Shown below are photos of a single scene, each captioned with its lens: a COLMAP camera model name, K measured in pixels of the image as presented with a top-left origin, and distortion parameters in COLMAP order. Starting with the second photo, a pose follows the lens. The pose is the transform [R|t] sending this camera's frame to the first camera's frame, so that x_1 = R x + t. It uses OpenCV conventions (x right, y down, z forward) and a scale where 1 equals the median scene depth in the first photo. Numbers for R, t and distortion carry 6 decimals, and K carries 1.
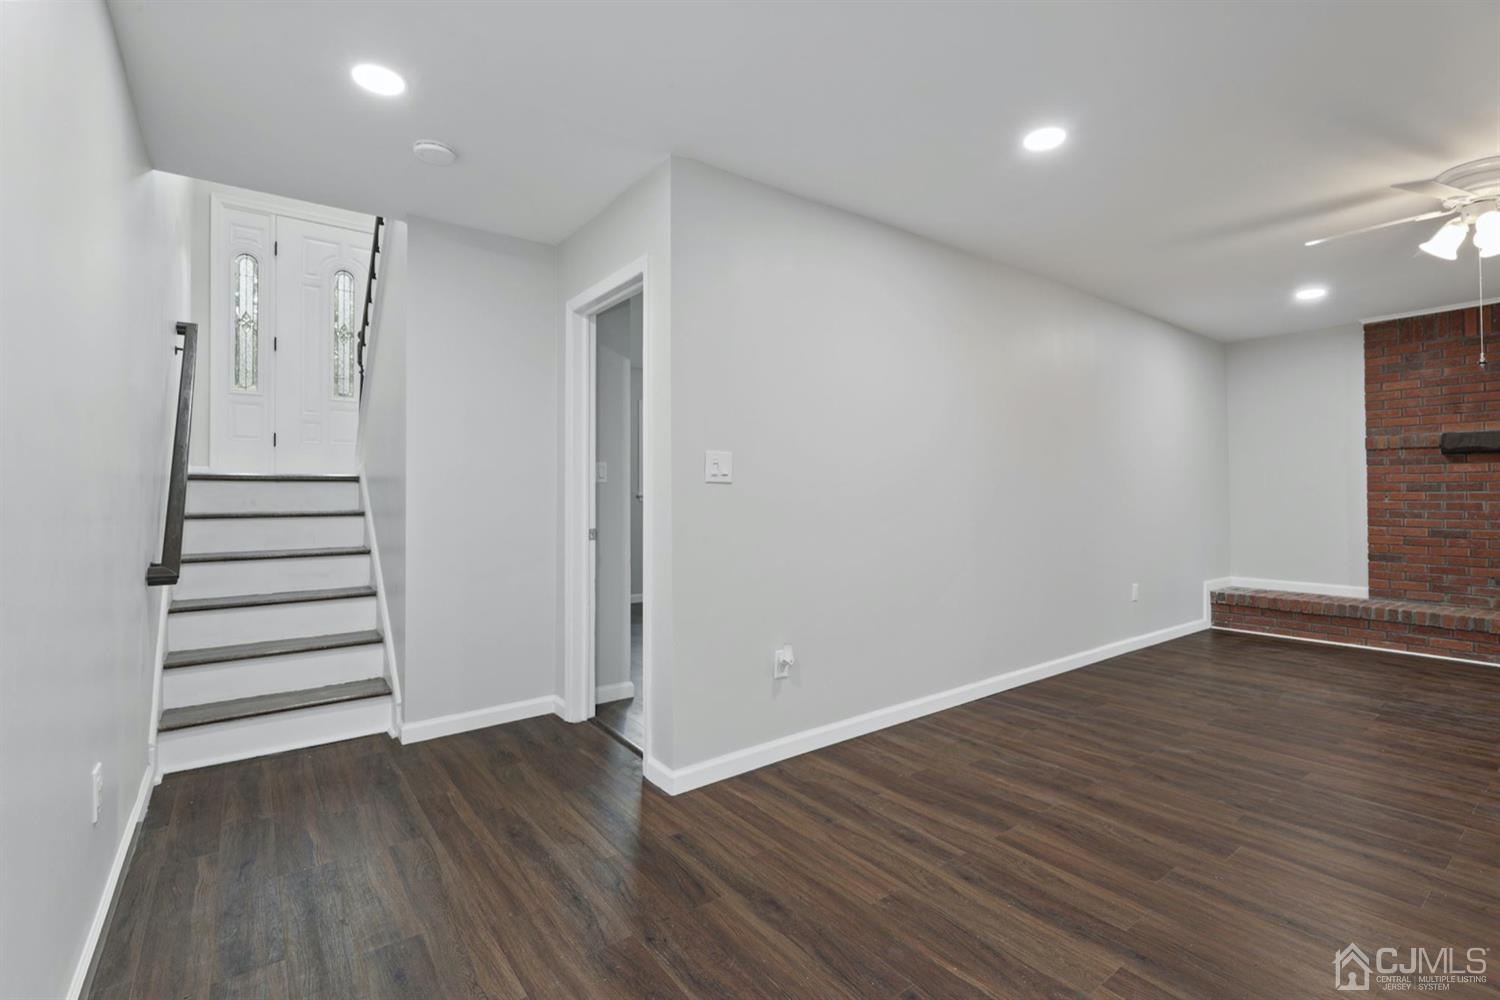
lens RADIAL K [[678.1, 0, 754.7], [0, 678.1, 491.1], [0, 0, 1]] dist [-0.000143, -0.000670]
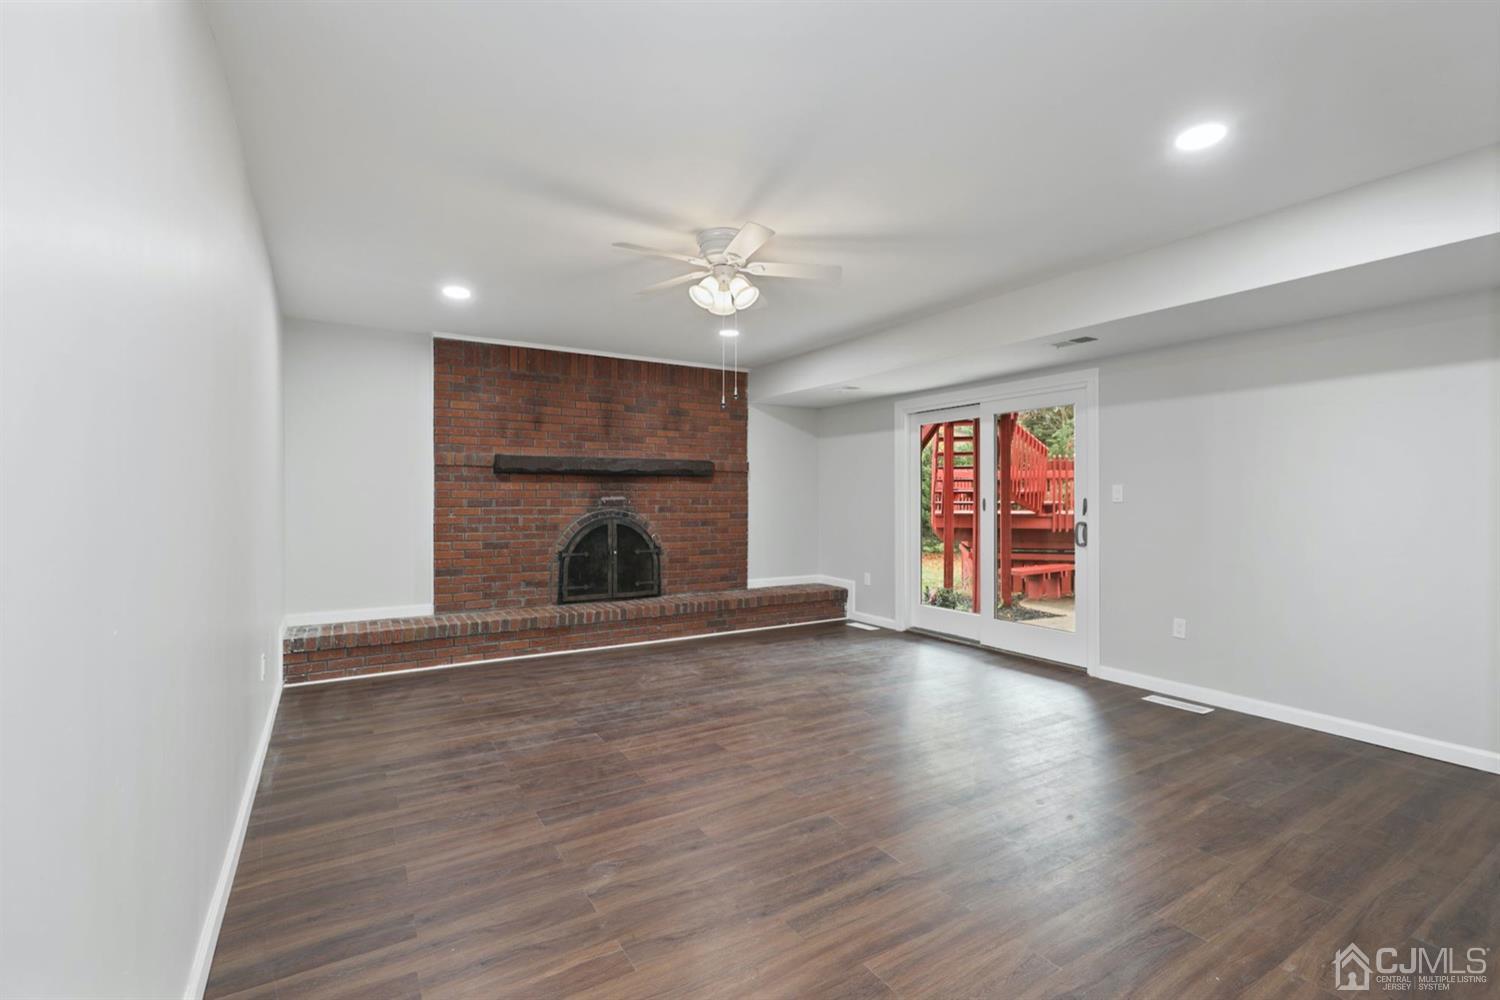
lens RADIAL K [[677.1, 0, 765.6], [0, 677.1, 492.6], [0, 0, 1]] dist [0.002135, 0.000195]
pose [[0.077913, 0.013104, 0.996874, -0.049057], [-0.009893, 0.999875, -0.012370, -0.013655], [-0.996911, -0.008899, 0.078033, 0.478956]]
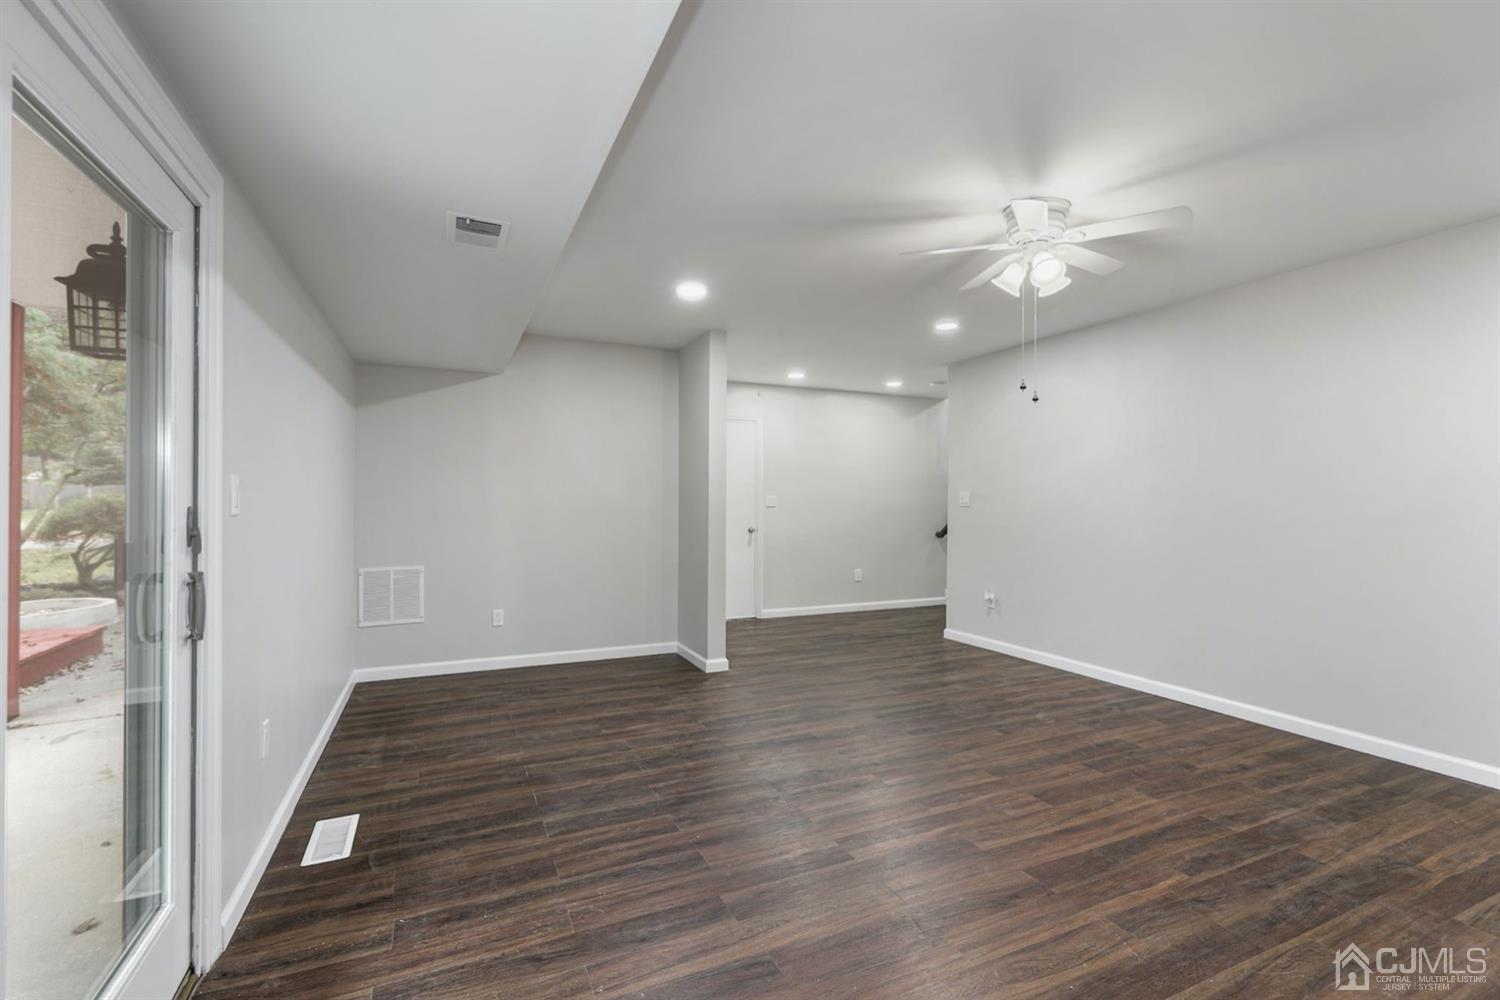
lens RADIAL K [[678.1, 0, 754.7], [0, 678.1, 491.1], [0, 0, 1]] dist [-0.000143, -0.000670]
pose [[-0.217151, -0.006586, -0.976116, 1.250507], [0.005107, 0.999956, -0.007883, -0.026019], [0.976125, -0.006696, -0.217108, 0.463855]]
